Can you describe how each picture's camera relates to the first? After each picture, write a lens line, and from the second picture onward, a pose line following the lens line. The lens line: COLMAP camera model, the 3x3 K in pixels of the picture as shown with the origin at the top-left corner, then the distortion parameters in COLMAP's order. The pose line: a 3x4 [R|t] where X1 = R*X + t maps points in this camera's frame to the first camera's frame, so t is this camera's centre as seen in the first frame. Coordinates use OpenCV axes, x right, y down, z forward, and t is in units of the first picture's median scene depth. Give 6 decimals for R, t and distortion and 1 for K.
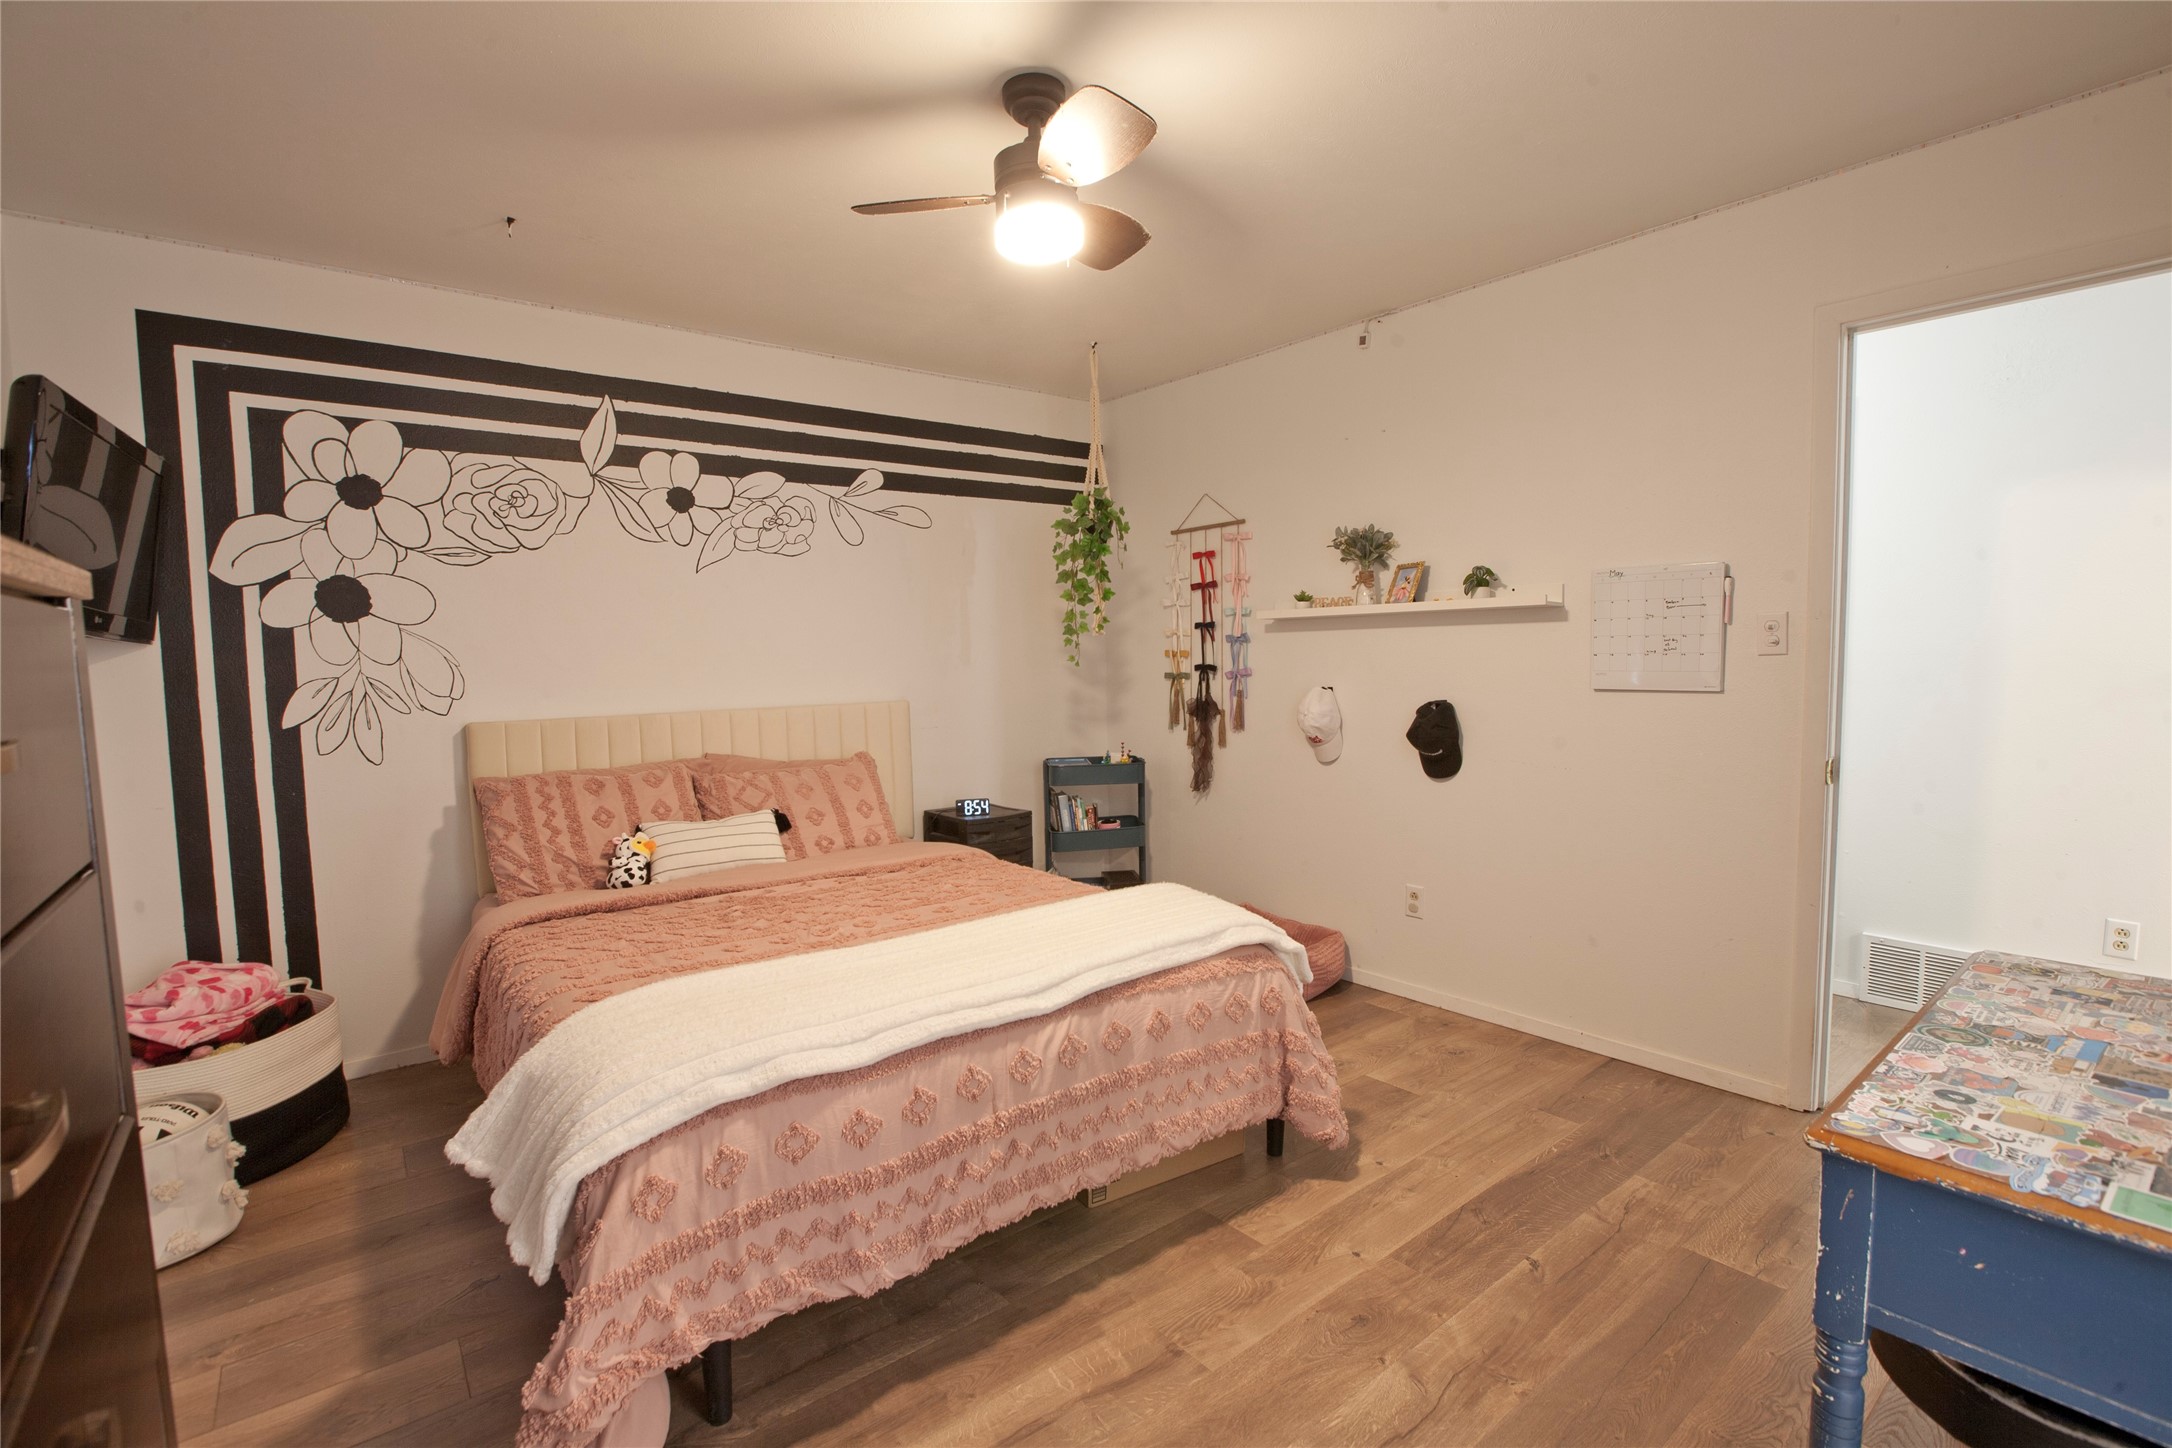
lens RADIAL K [[1001.0, 0, 1076.1], [0, 1001.0, 729.5], [0, 0, 1]] dist [-0.039178, 0.002705]
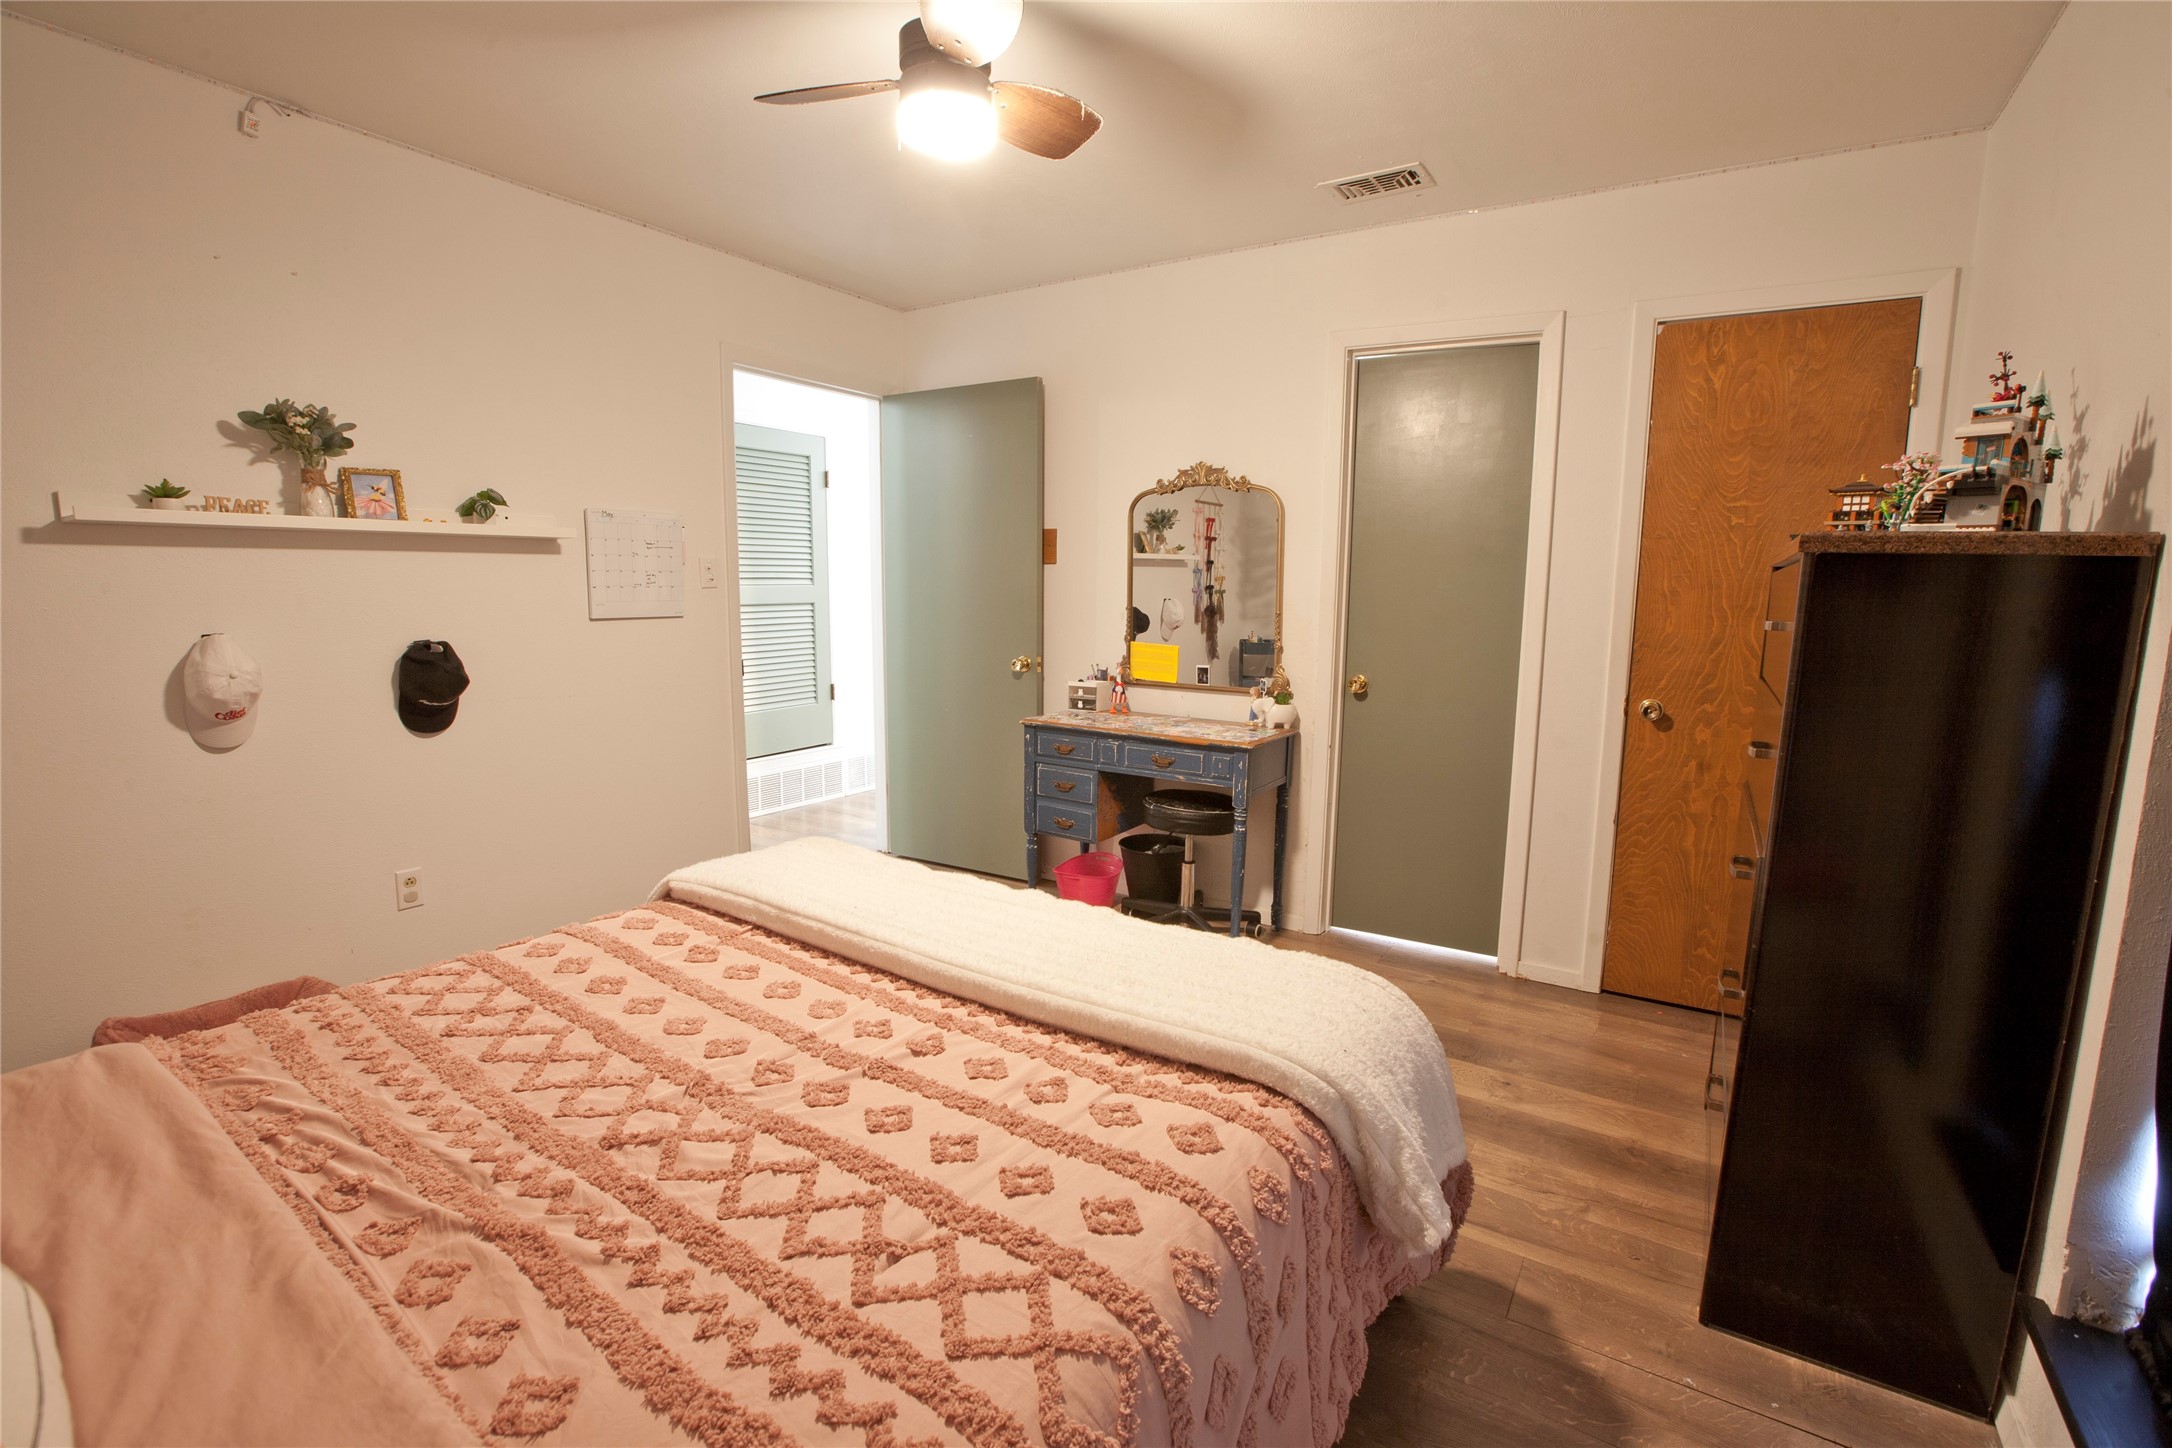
lens RADIAL K [[1001.0, 0, 1074.2], [0, 1001.0, 726.9], [0, 0, 1]] dist [-0.039178, 0.002705]
pose [[-0.308804, -0.116150, 0.944007, -2.058256], [0.072331, 0.986774, 0.145072, -0.131287], [-0.948371, 0.113080, -0.296318, 2.511353]]
